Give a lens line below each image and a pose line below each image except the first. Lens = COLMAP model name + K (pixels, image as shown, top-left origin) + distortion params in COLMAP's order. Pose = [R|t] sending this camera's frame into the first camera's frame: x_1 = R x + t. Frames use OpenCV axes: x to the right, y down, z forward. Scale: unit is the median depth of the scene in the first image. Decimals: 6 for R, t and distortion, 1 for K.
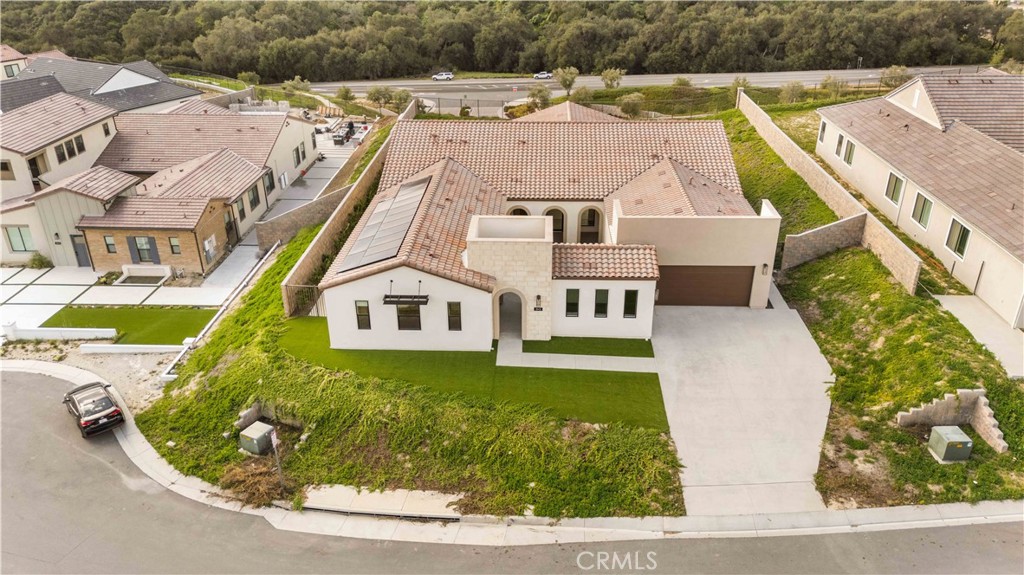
lens RADIAL K [[751.5, 0, 512.0], [0, 751.5, 287.5], [0, 0, 1]] dist [0.070519, -0.063092]
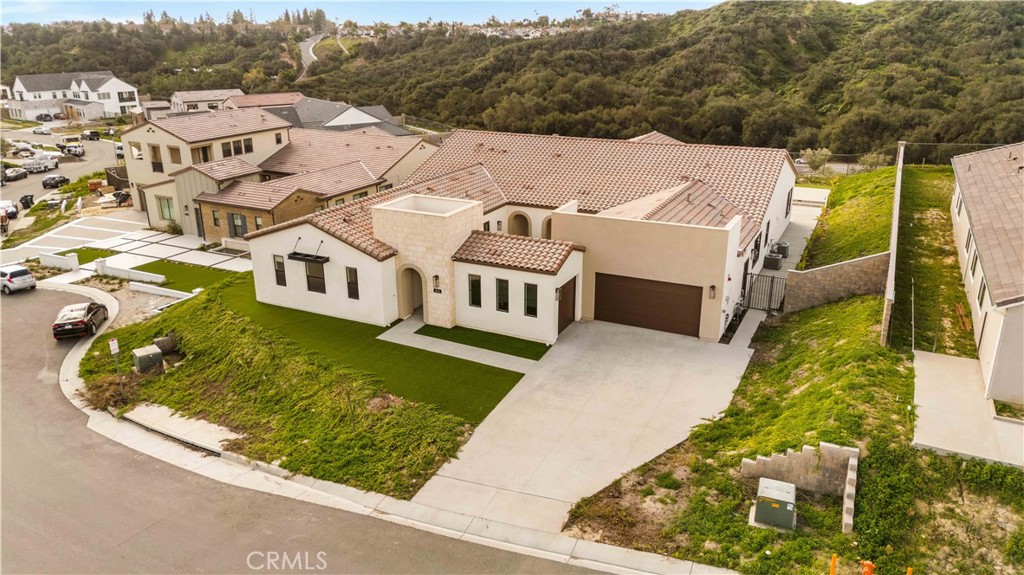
lens RADIAL K [[751.5, 0, 512.0], [0, 751.5, 287.5], [0, 0, 1]] dist [0.070519, -0.063092]
pose [[0.915174, 0.136954, -0.379078, 0.472663], [-0.180682, 0.980108, -0.082108, 0.084154], [0.360292, 0.143635, 0.921715, 0.158796]]
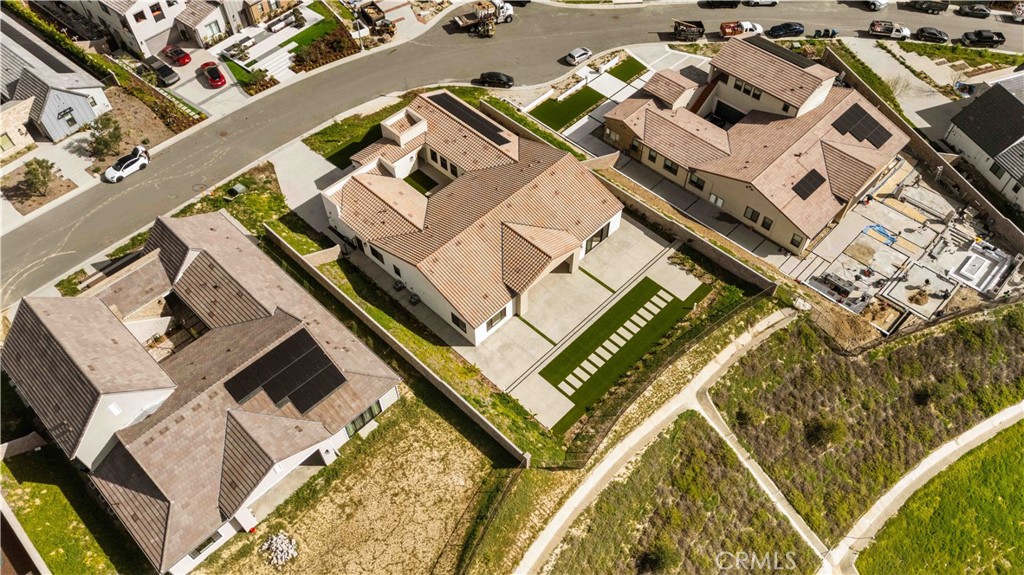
lens RADIAL K [[751.5, 0, 512.0], [0, 751.5, 287.5], [0, 0, 1]] dist [0.070519, -0.063092]
pose [[-0.668817, 0.594933, -0.445800, 1.124249], [-0.319428, 0.311511, 0.894945, -2.122096], [0.671304, 0.740956, -0.018306, 1.637808]]
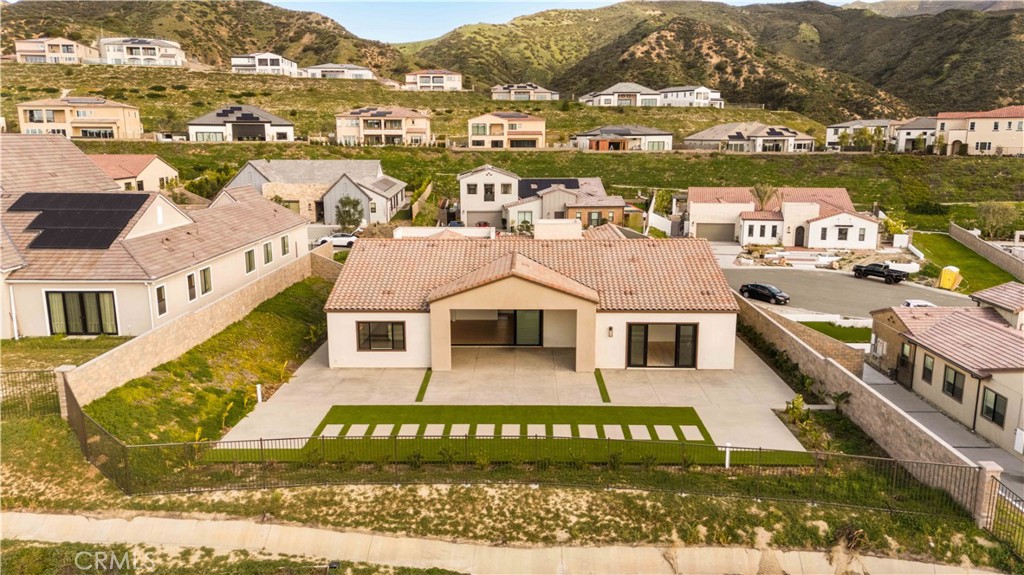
lens RADIAL K [[751.5, 0, 512.0], [0, 751.5, 287.5], [0, 0, 1]] dist [0.070519, -0.063092]
pose [[-0.999702, 0.015102, -0.019203, 0.139650], [0.000096, 0.788458, 0.615089, -1.039072], [0.024430, 0.614903, -0.788224, 2.472083]]
